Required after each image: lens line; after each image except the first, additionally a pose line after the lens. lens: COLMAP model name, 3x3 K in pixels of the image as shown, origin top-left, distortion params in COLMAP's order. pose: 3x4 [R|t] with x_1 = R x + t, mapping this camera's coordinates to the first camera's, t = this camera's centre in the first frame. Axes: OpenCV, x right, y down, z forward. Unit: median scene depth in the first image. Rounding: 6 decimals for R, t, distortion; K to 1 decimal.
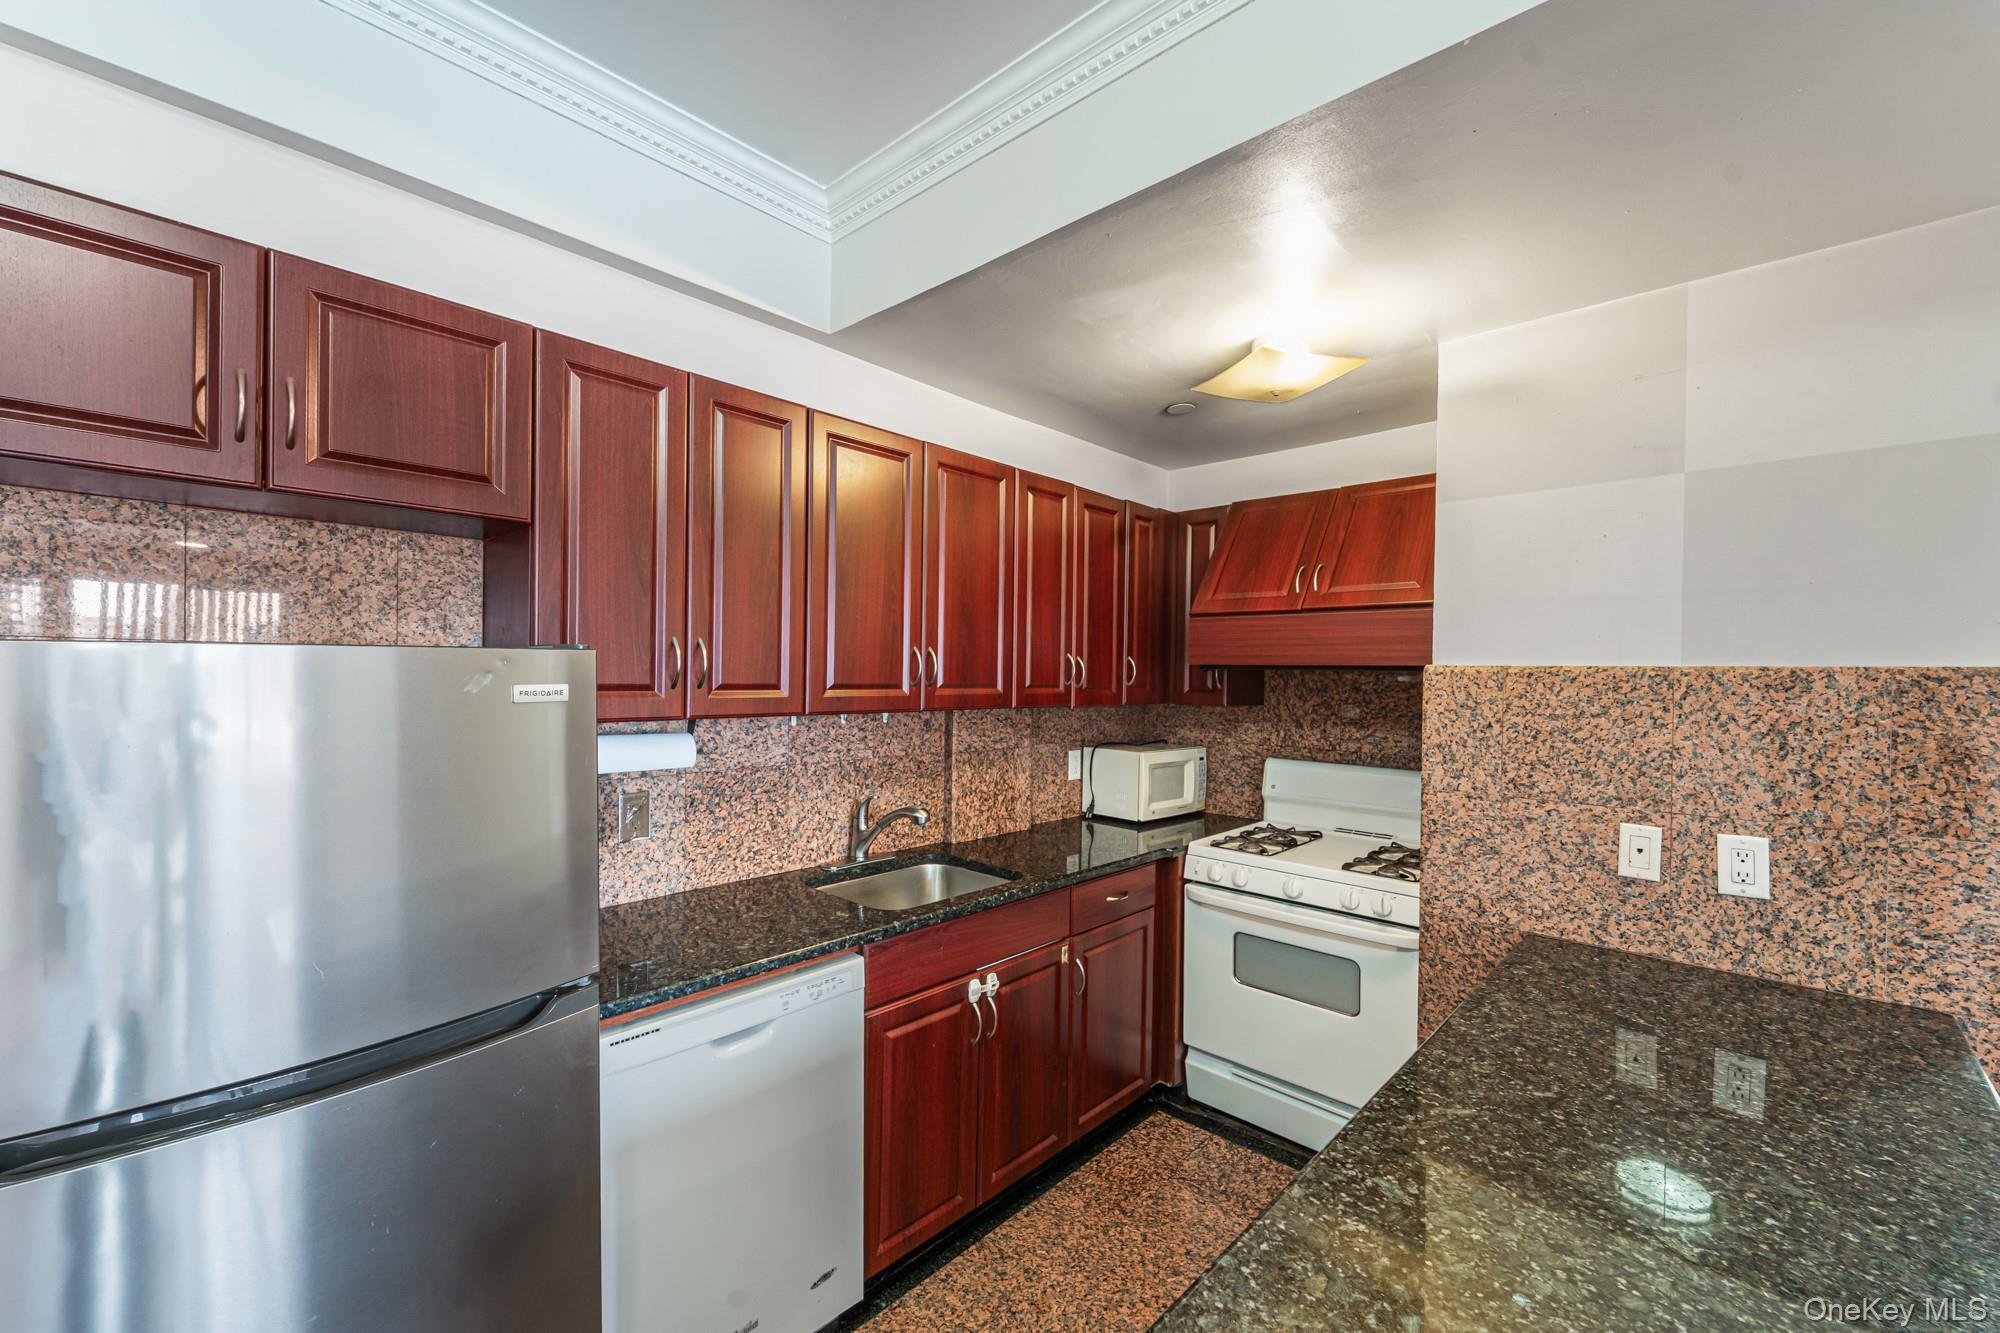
lens RADIAL K [[808.1, 0, 998.0], [0, 808.1, 667.9], [0, 0, 1]] dist [0.000790, -0.000409]
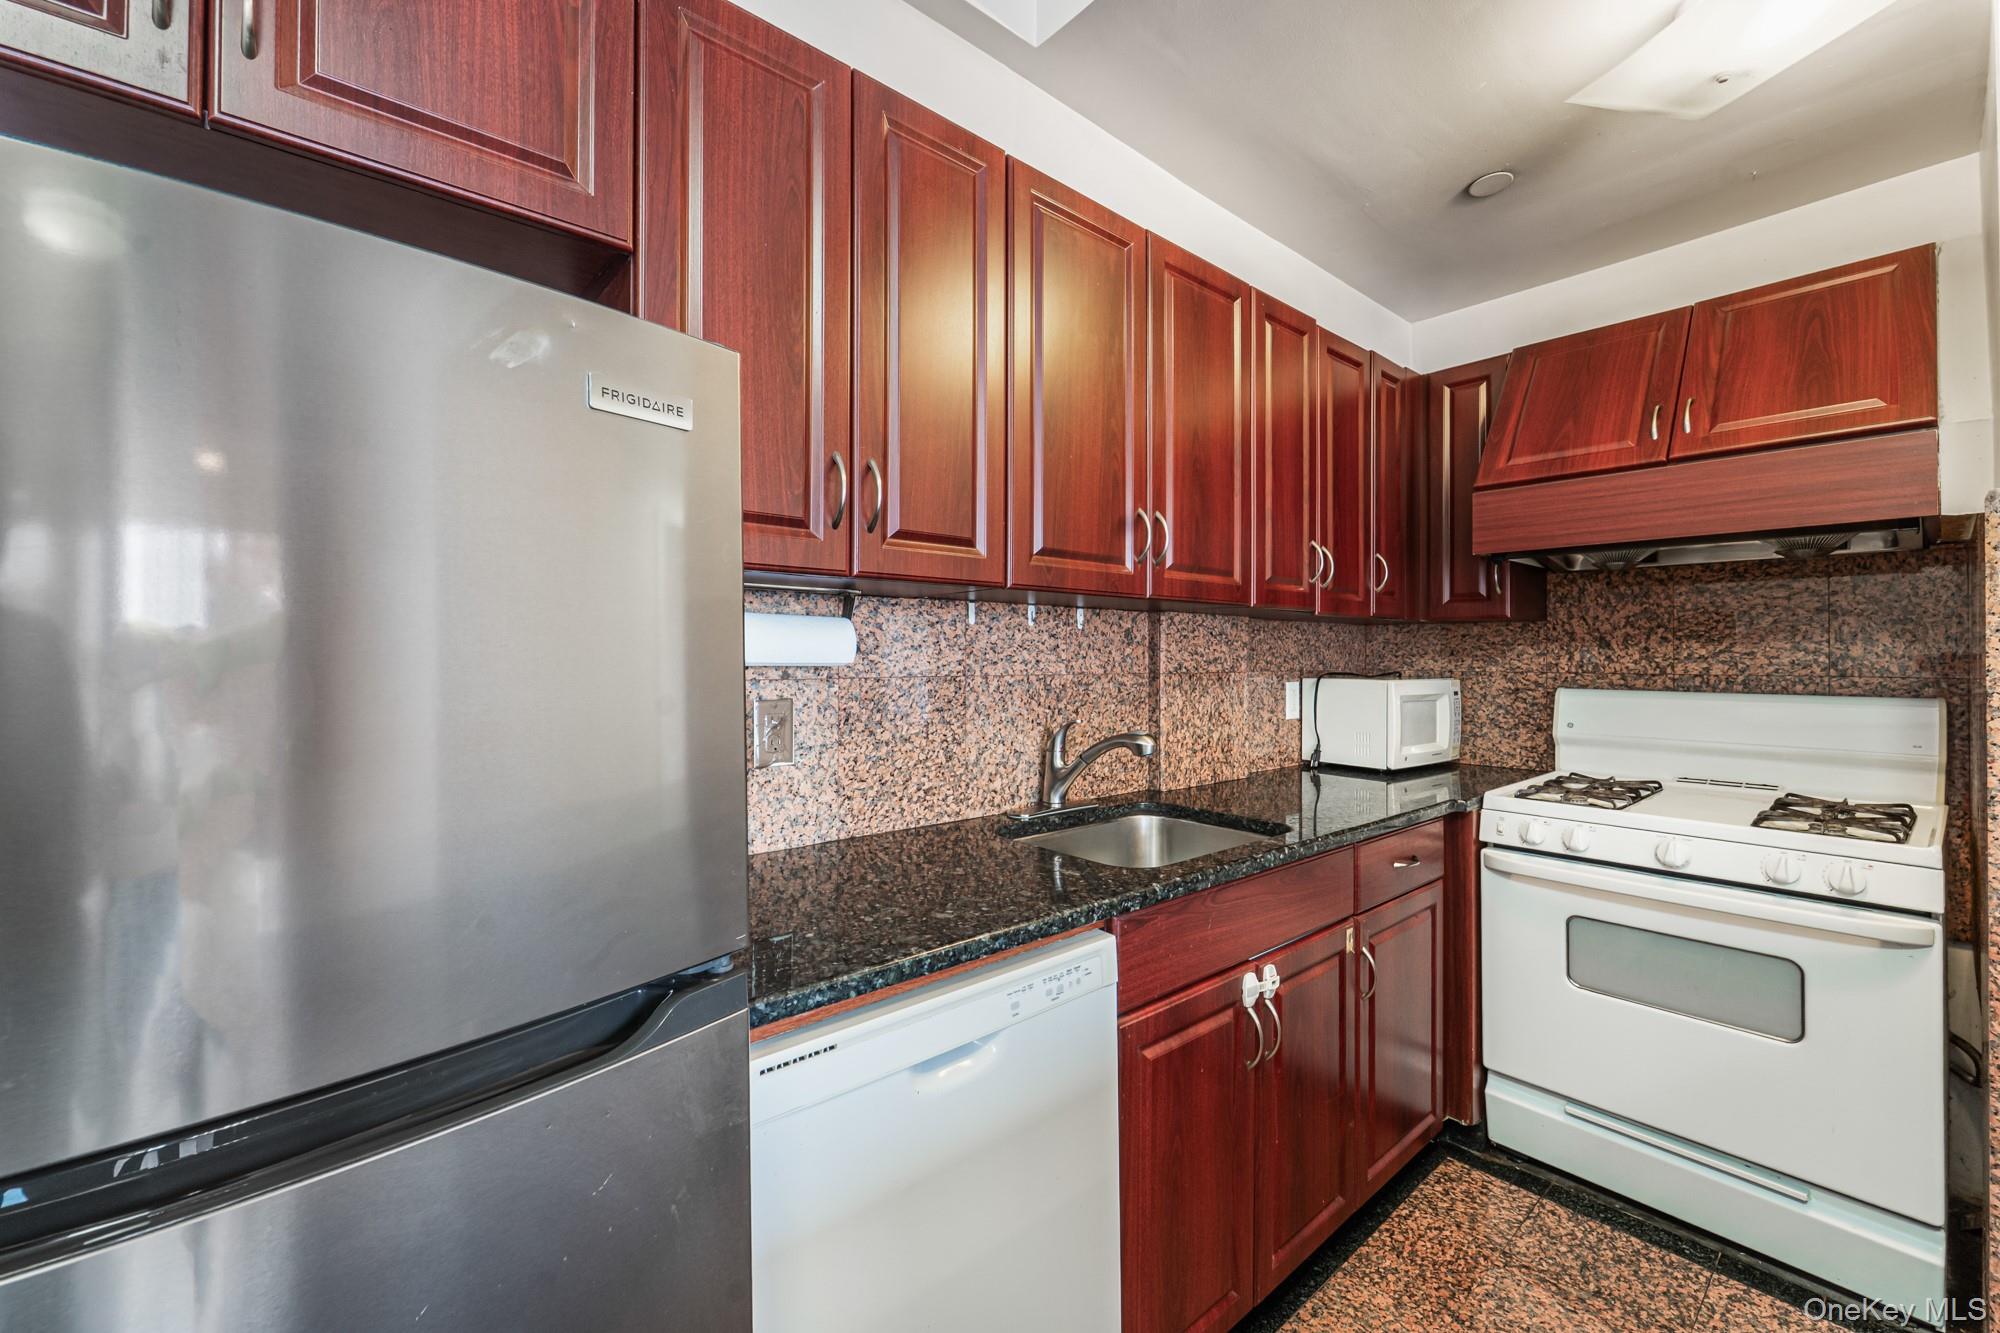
lens RADIAL K [[805.6, 0, 1007.2], [0, 805.6, 636.7], [0, 0, 1]] dist [0.000711, -0.000151]
pose [[0.994606, -0.013533, -0.102836, -0.156989], [0.011614, 0.999747, -0.019242, 0.107598], [0.103070, 0.017944, 0.994512, 0.285100]]
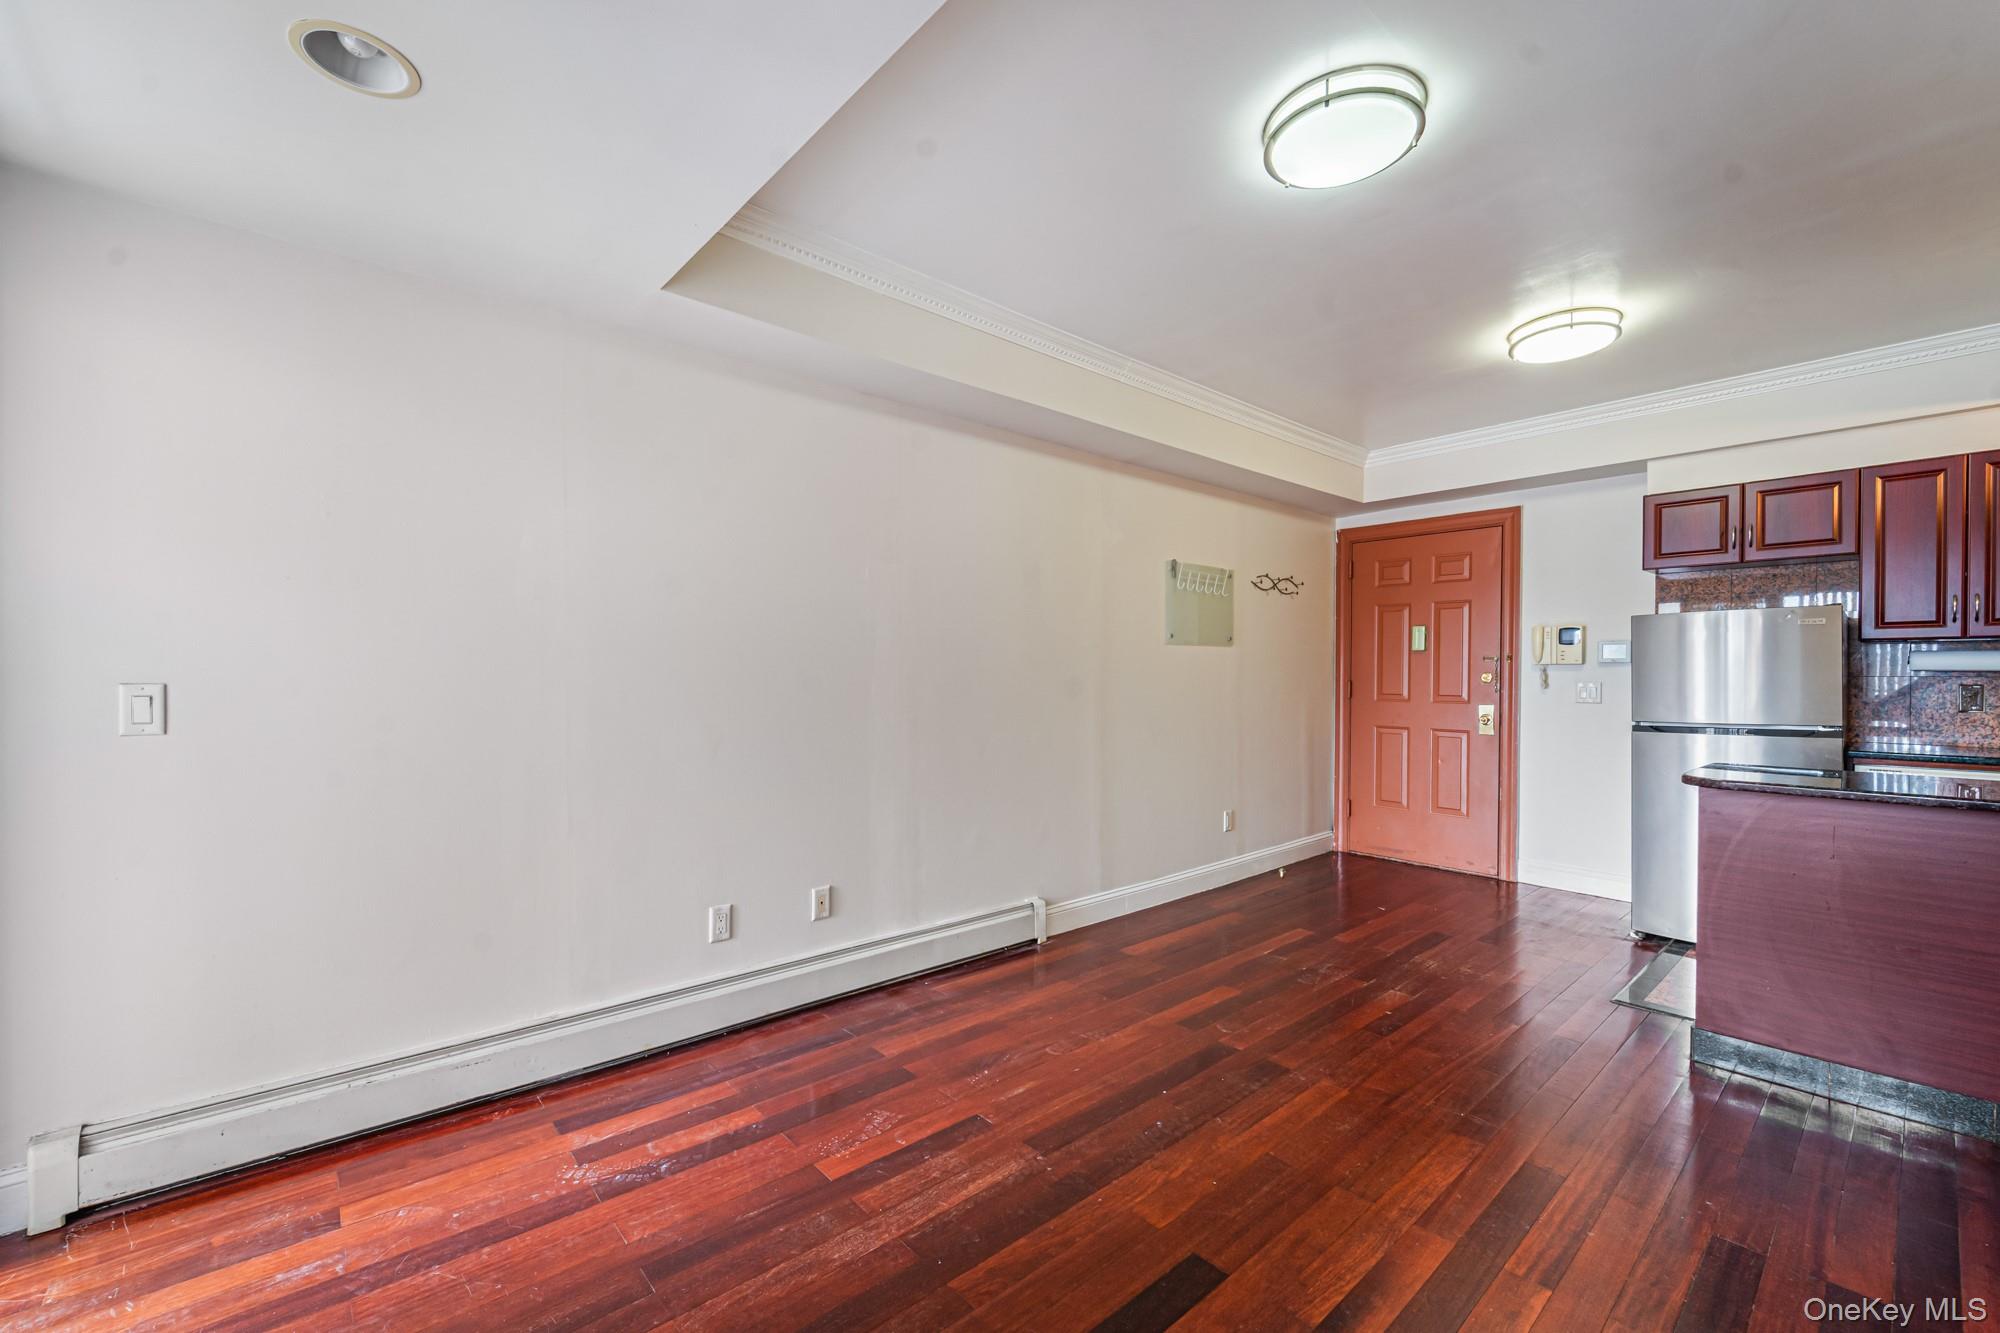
lens RADIAL K [[813.0, 0, 980.9], [0, 813.0, 691.9], [0, 0, 1]] dist [-0.000409, -0.000301]
pose [[-0.117401, 0.009976, -0.993034, 1.481005], [0.005228, 0.999942, 0.009427, 0.133117], [0.993071, -0.004085, -0.117446, -0.892001]]
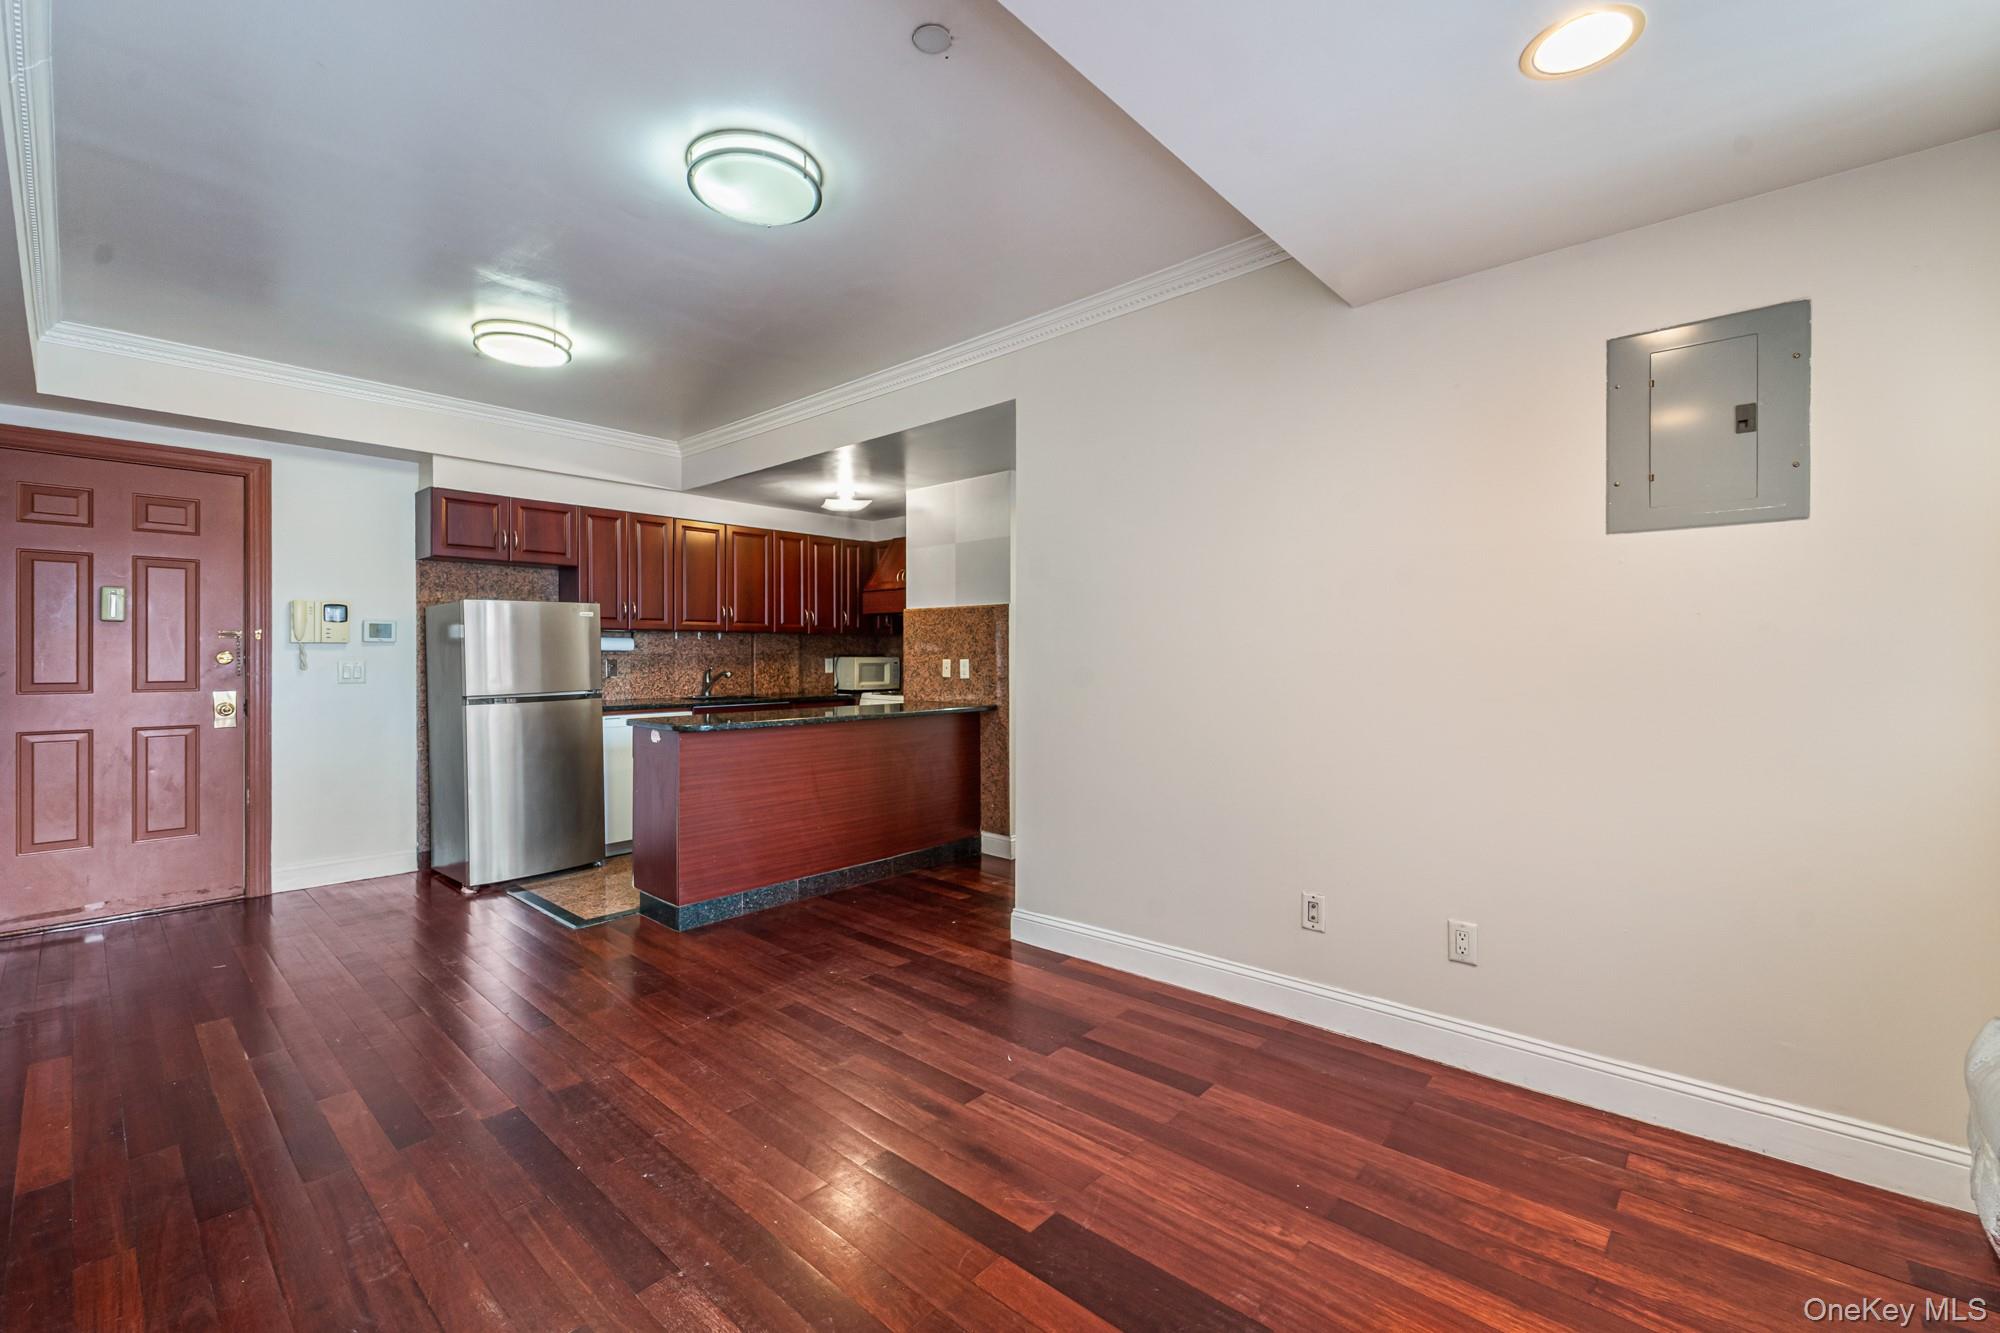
lens RADIAL K [[841.7, 0, 1005.9], [0, 841.7, 658.3], [0, 0, 1]] dist [0.002934, 0.000079]
pose [[0.999769, -0.014255, 0.016061, 0.784129], [0.014048, 0.999818, 0.012941, 0.123110], [-0.016242, -0.012712, 0.999787, -1.750438]]
